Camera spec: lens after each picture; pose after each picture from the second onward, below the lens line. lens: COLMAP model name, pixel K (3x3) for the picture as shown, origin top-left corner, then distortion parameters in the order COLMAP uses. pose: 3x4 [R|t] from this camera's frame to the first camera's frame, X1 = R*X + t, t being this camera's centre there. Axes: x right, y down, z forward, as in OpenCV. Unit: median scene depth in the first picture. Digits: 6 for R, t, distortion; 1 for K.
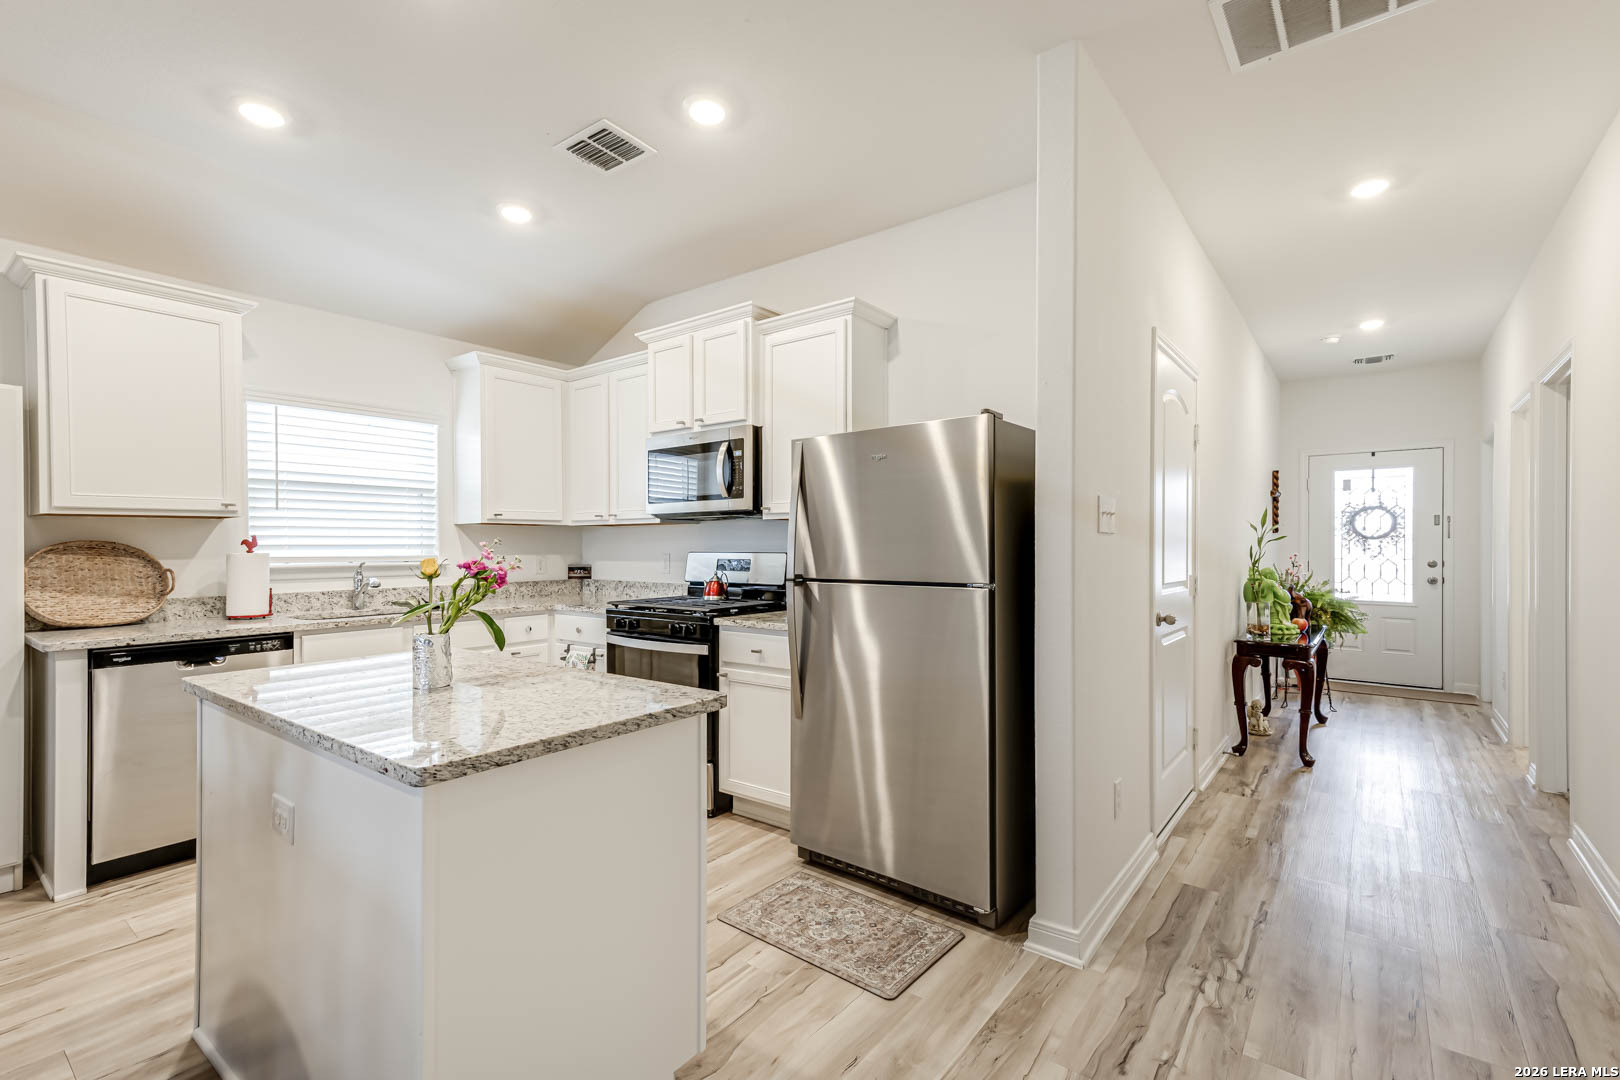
lens RADIAL K [[728.6, 0, 825.9], [0, 728.6, 550.9], [0, 0, 1]] dist [0.023181, -0.001033]
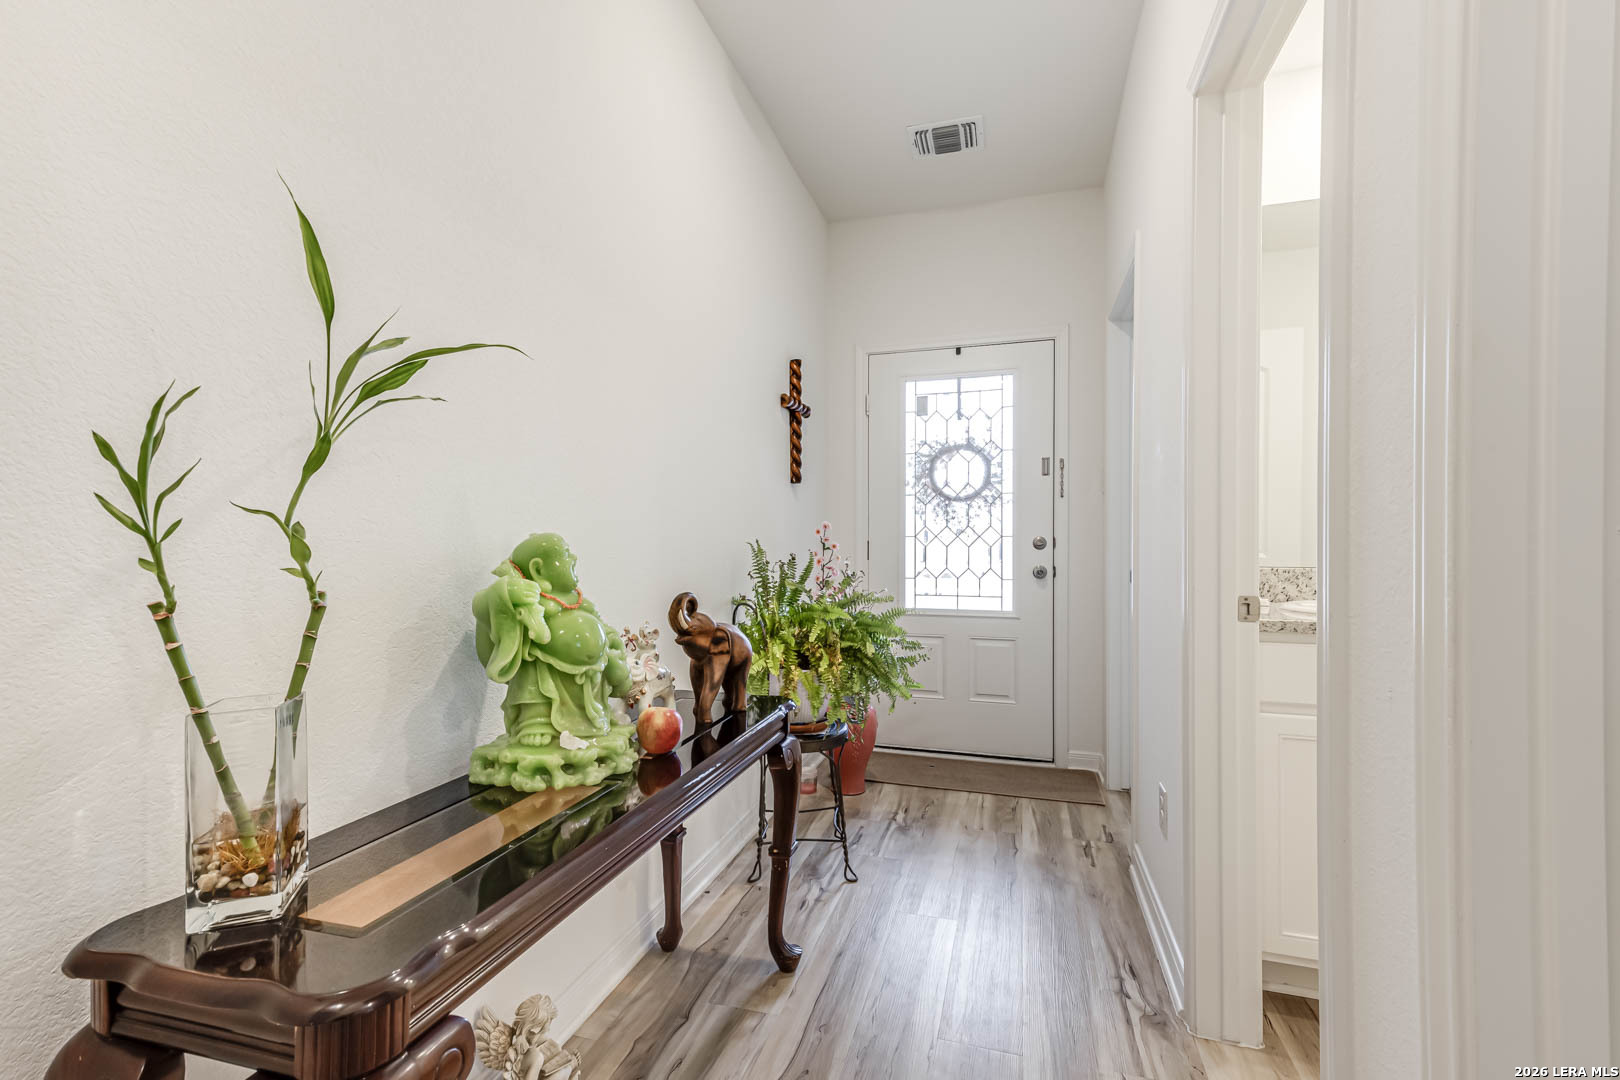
lens RADIAL K [[728.6, 0, 819.7], [0, 728.6, 543.1], [0, 0, 1]] dist [0.023181, -0.001033]
pose [[0.930438, 0.004977, 0.366416, 0.440162], [-0.003699, 0.999984, -0.004190, 0.019766], [-0.366432, 0.002543, 0.930442, 0.519544]]
